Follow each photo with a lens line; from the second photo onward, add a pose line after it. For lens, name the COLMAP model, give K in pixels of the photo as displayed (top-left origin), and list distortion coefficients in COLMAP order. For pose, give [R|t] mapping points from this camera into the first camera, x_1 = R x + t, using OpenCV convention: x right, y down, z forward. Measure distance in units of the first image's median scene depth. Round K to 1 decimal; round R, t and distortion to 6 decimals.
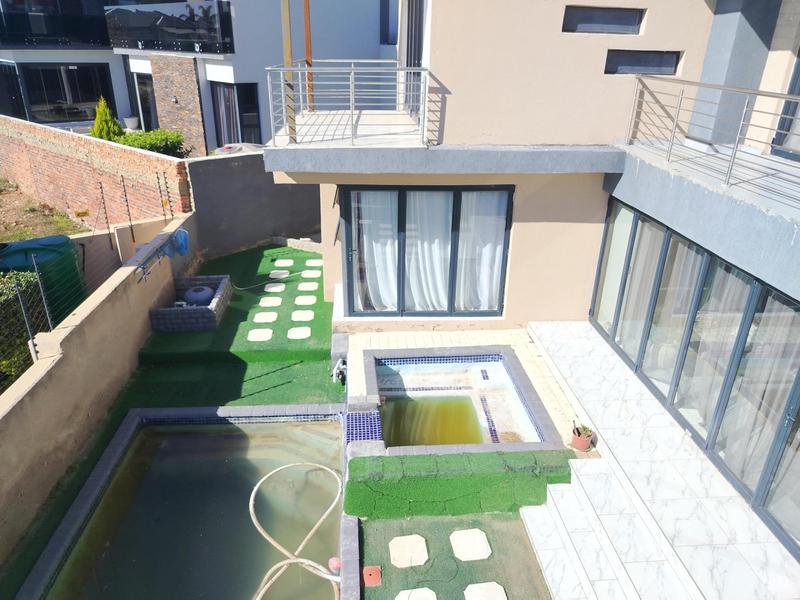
lens RADIAL K [[563.6, 0, 399.5], [0, 563.6, 302.9], [0, 0, 1]] dist [0.011475, -0.010159]
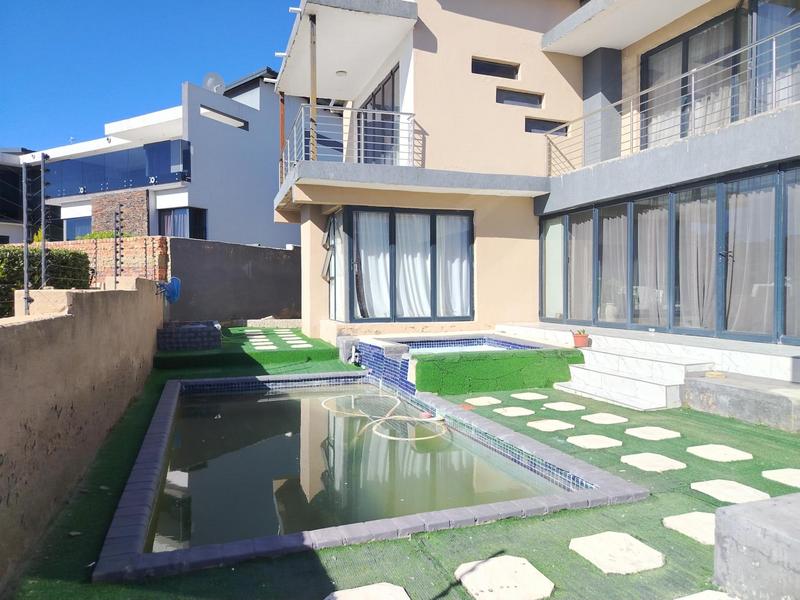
lens RADIAL K [[563.6, 0, 398.5], [0, 563.6, 305.1], [0, 0, 1]] dist [0.011475, -0.010159]
pose [[0.965729, -0.028169, 0.258020, -0.306928], [0.126190, 0.919653, -0.371906, 0.456397], [-0.226813, 0.391720, 0.891690, -0.052276]]
